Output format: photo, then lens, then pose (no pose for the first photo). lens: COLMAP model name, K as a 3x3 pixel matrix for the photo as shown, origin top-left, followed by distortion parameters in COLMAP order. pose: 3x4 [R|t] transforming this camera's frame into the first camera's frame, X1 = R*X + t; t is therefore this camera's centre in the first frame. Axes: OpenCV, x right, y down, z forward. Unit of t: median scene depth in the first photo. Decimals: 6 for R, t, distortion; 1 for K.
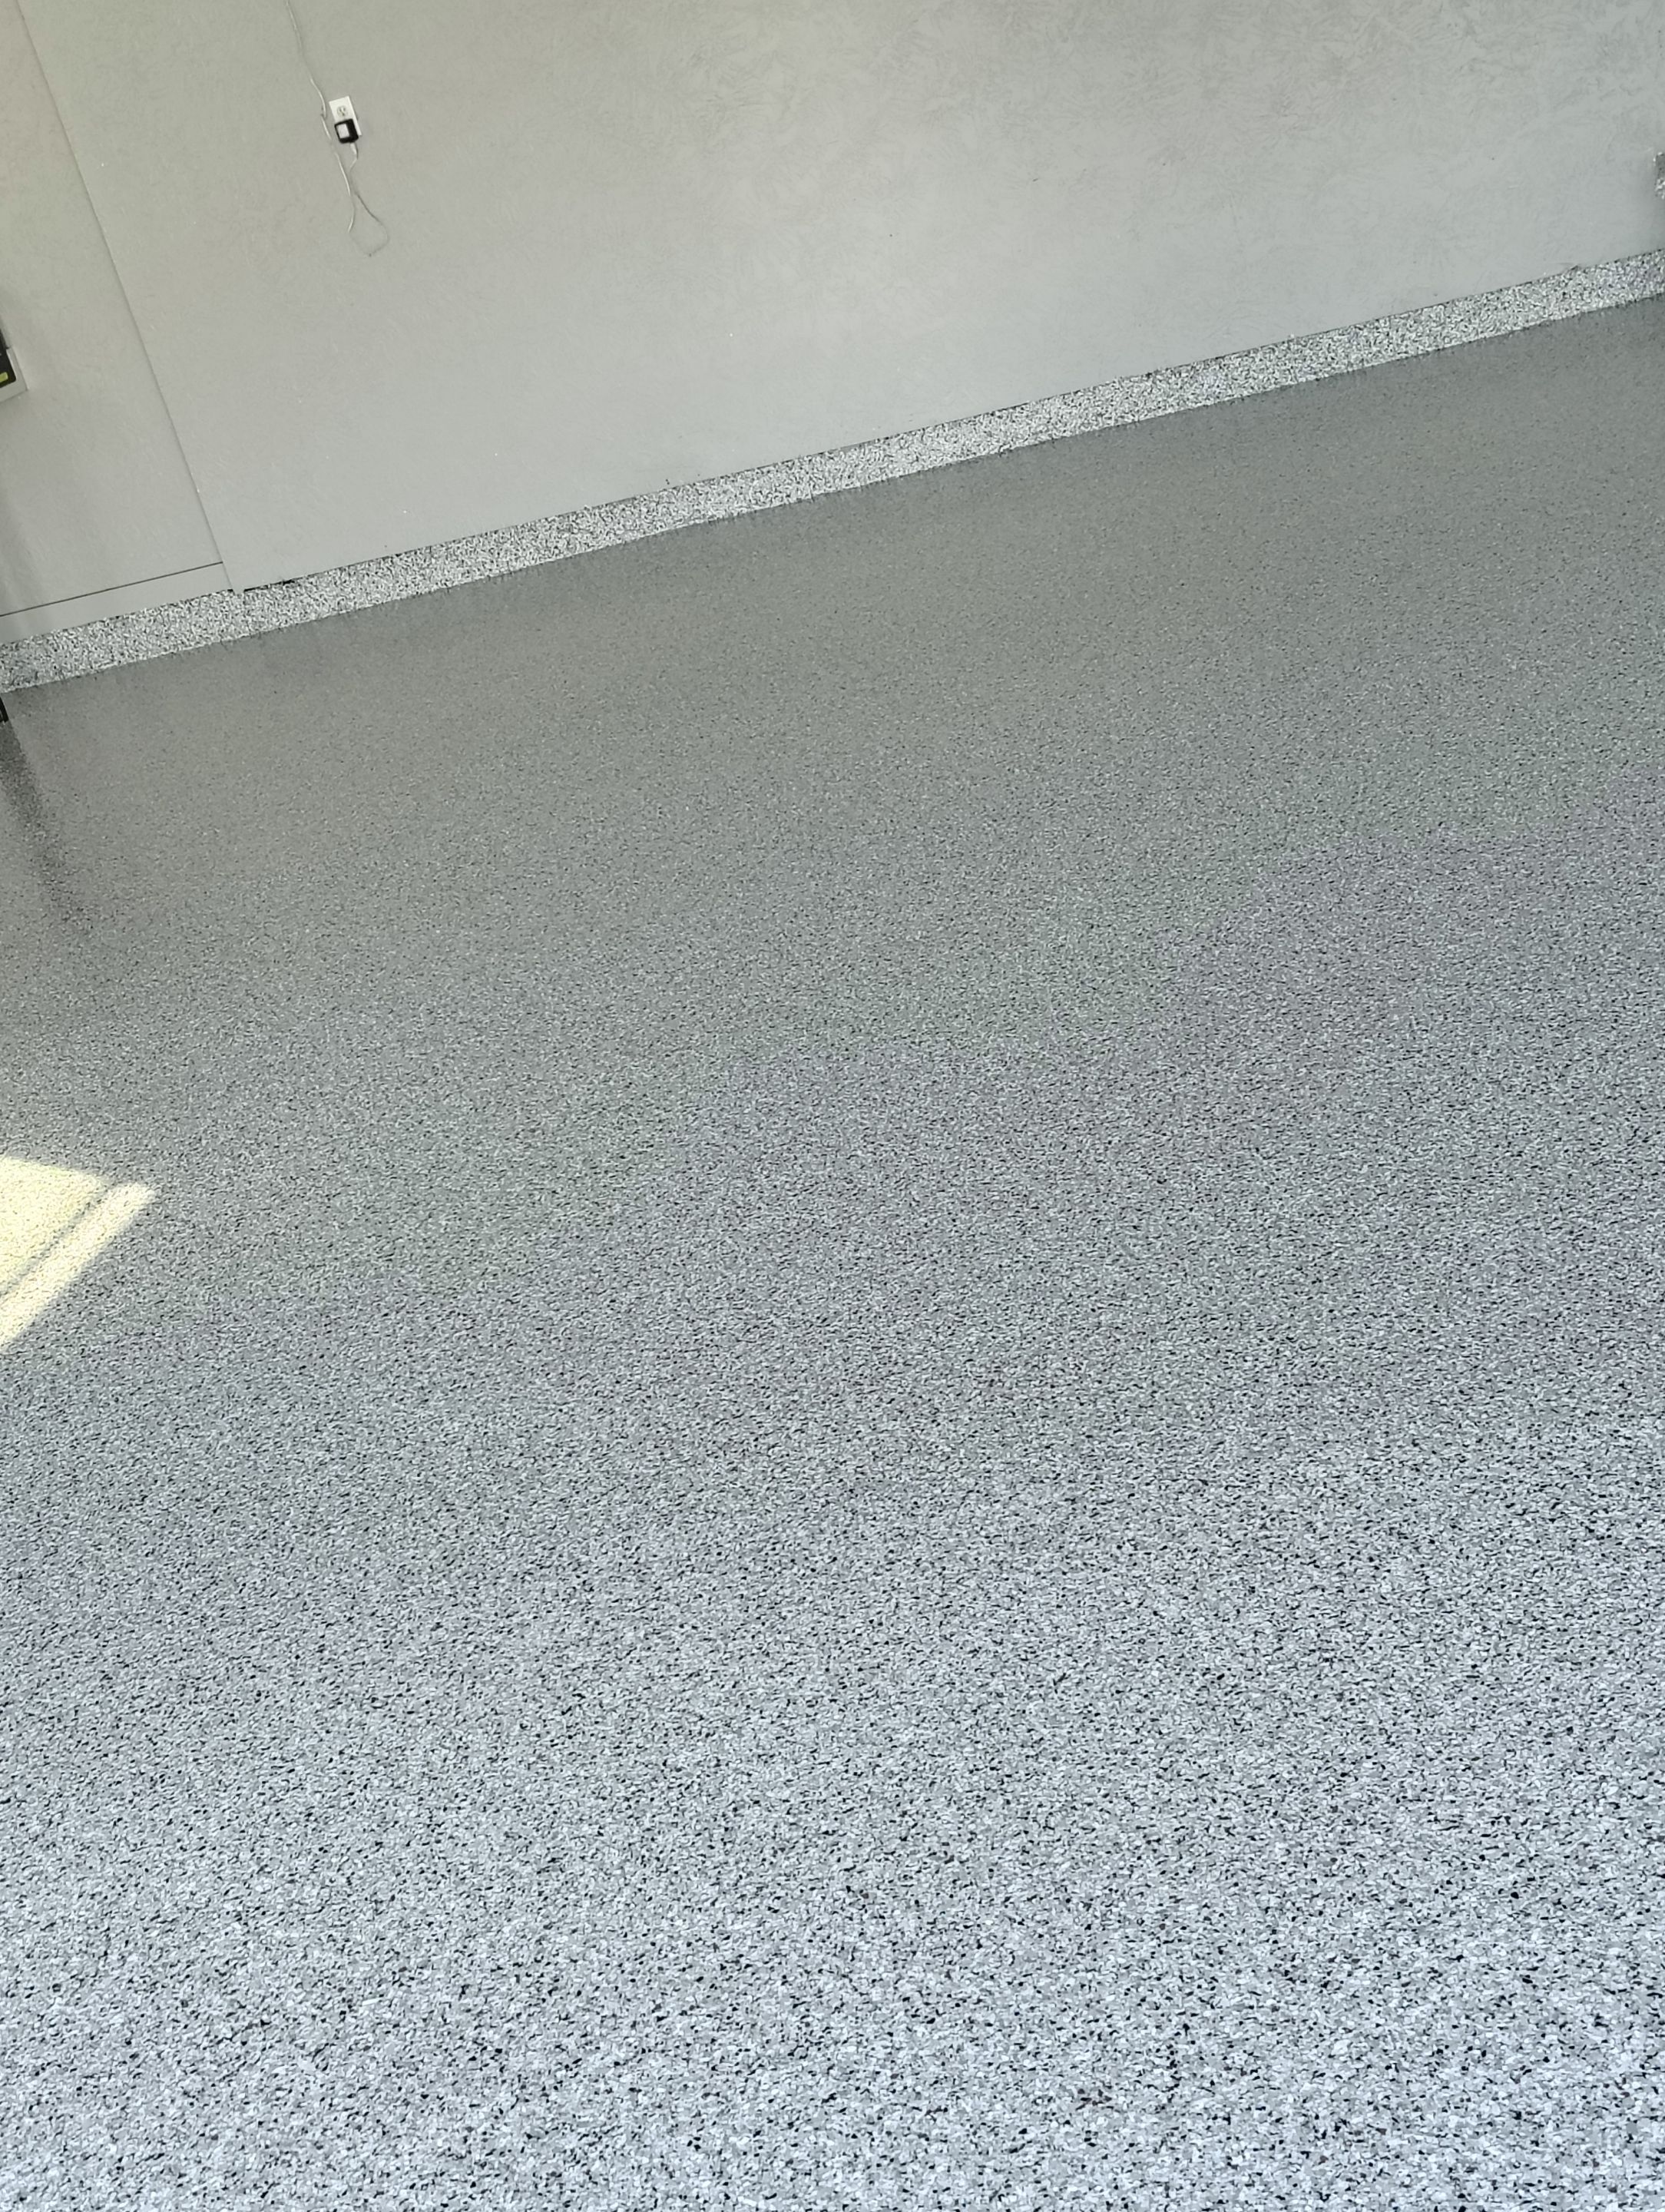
lens RADIAL K [[3036.2, 0, 814.3], [0, 3036.2, 1171.4], [0, 0, 1]] dist [-0.016316, 0.193094]
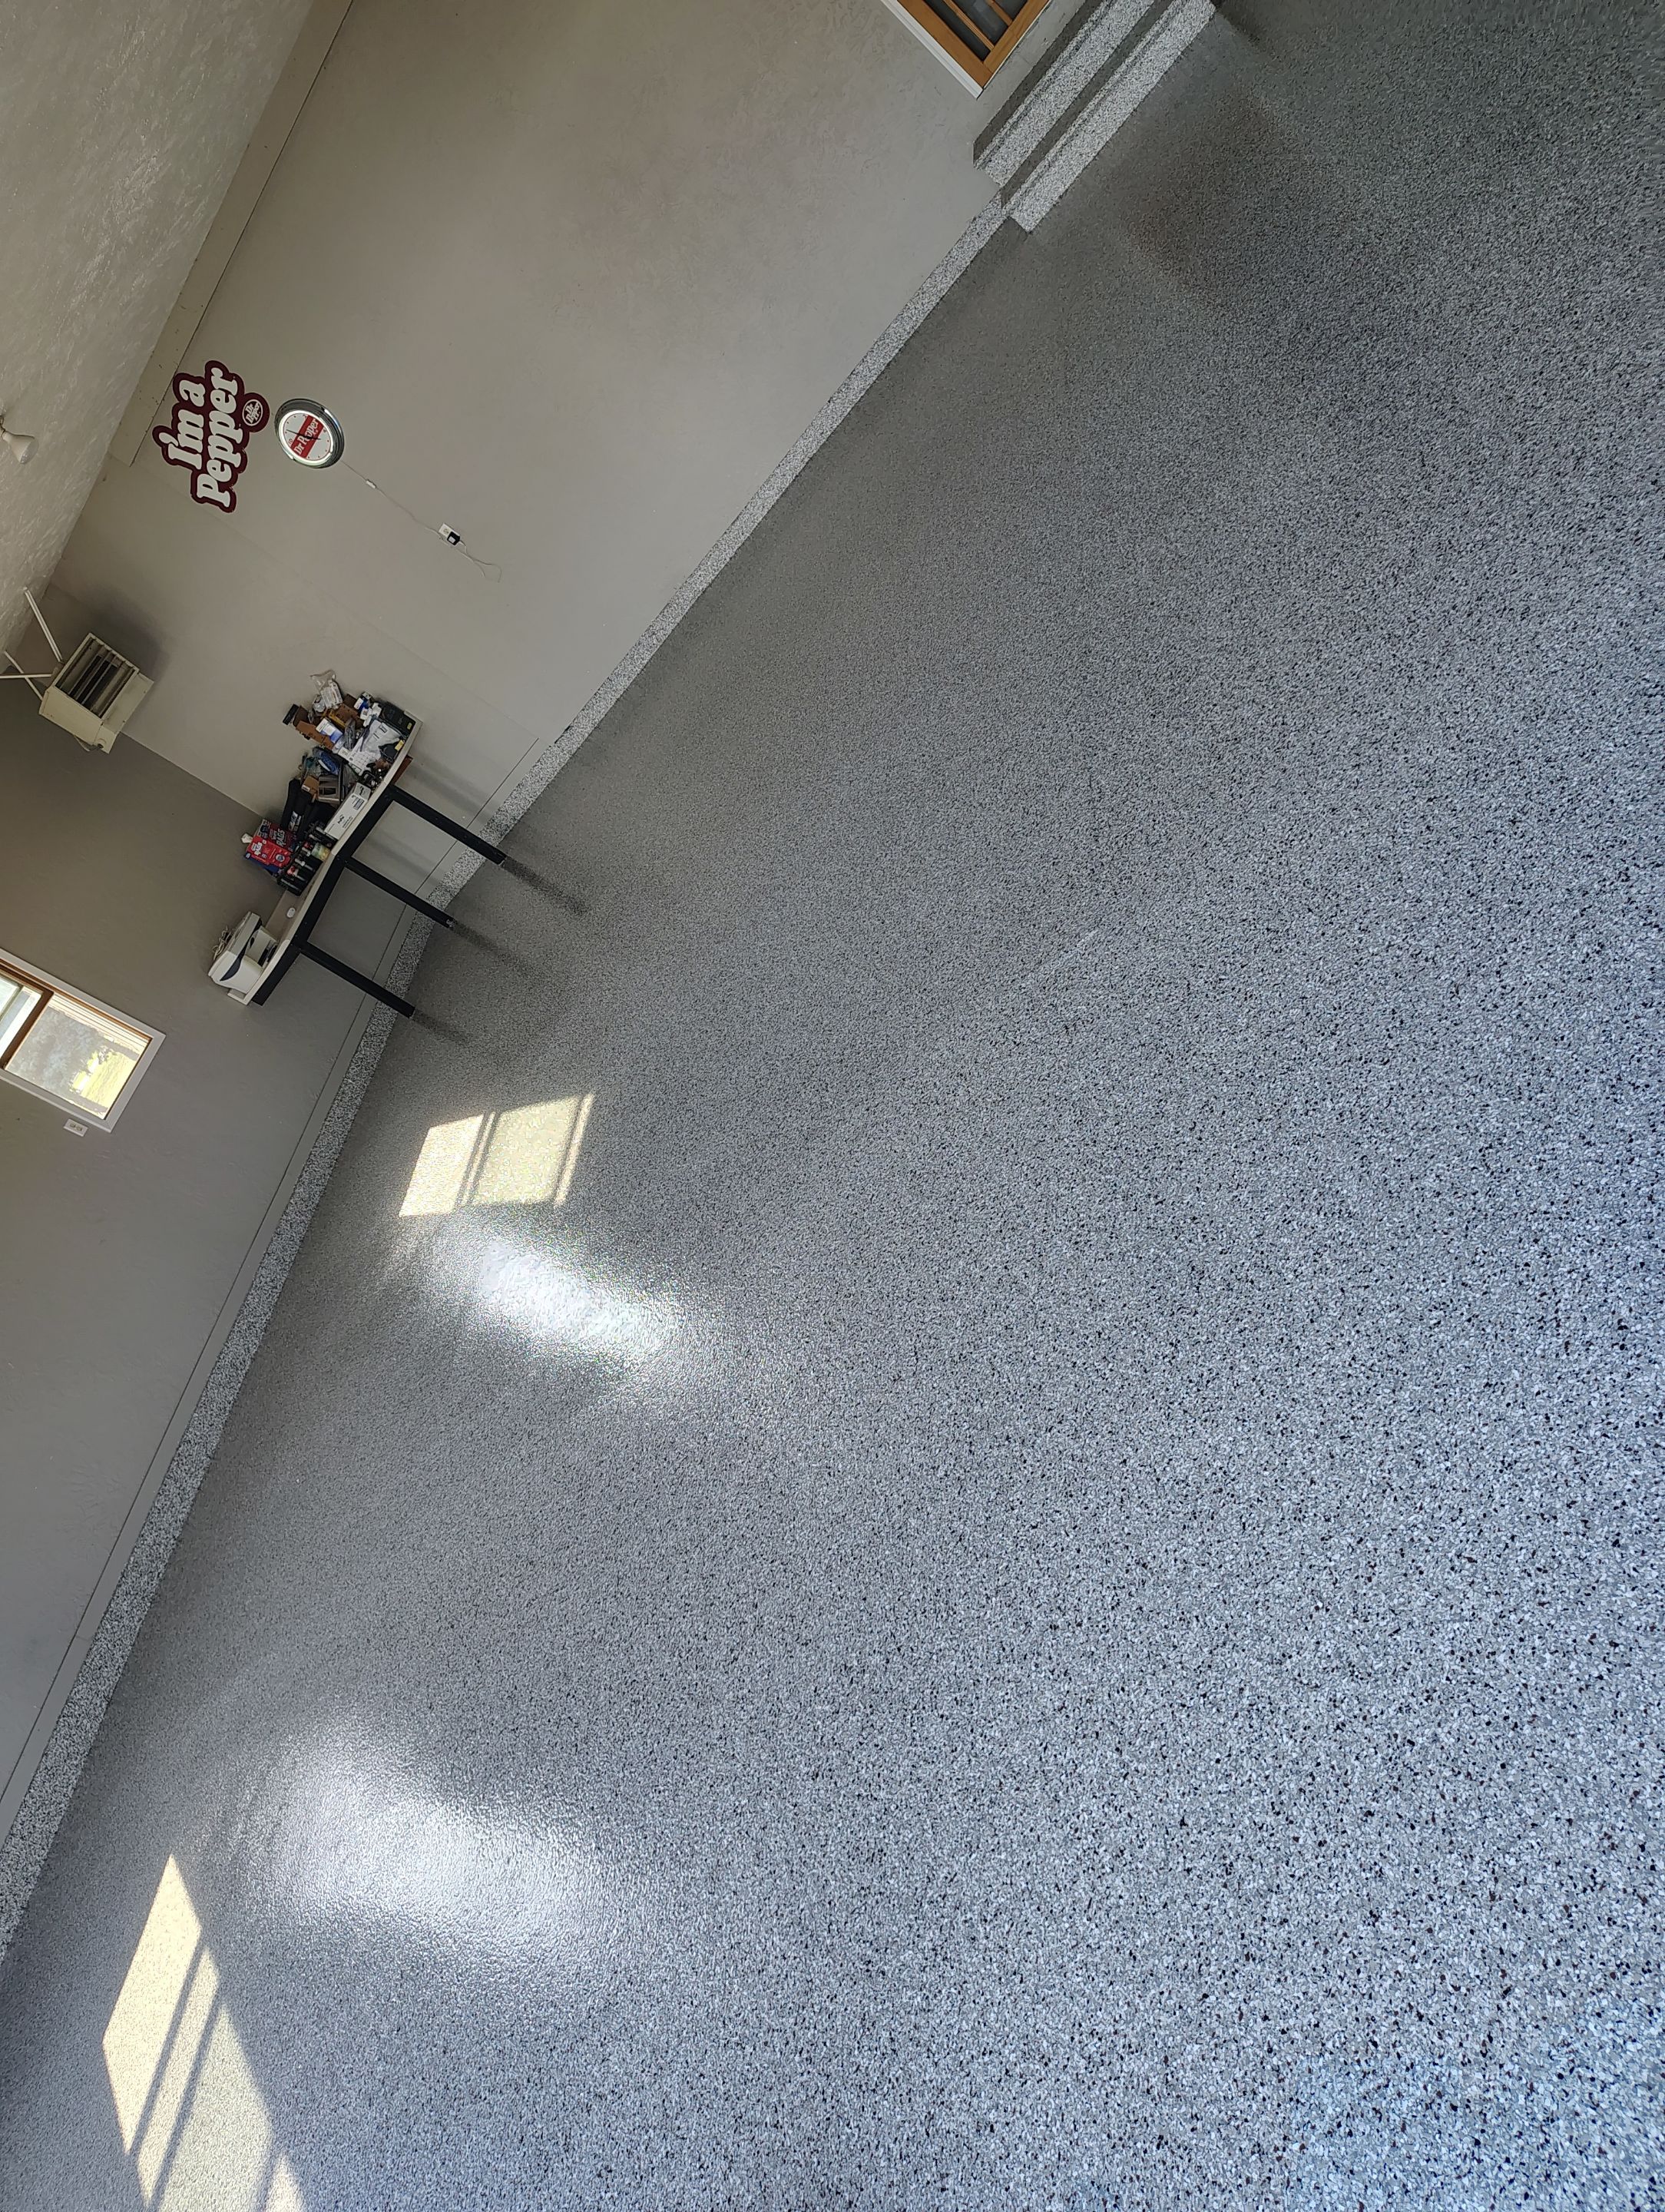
lens RADIAL K [[1528.1, 0, 839.9], [0, 1528.1, 1087.3], [0, 0, 1]] dist [0.060480, -0.086548]
pose [[0.814536, -0.516050, -0.264995, 0.155492], [0.561211, 0.816633, 0.134733, -0.032505], [0.146875, -0.258463, 0.954790, -0.063614]]
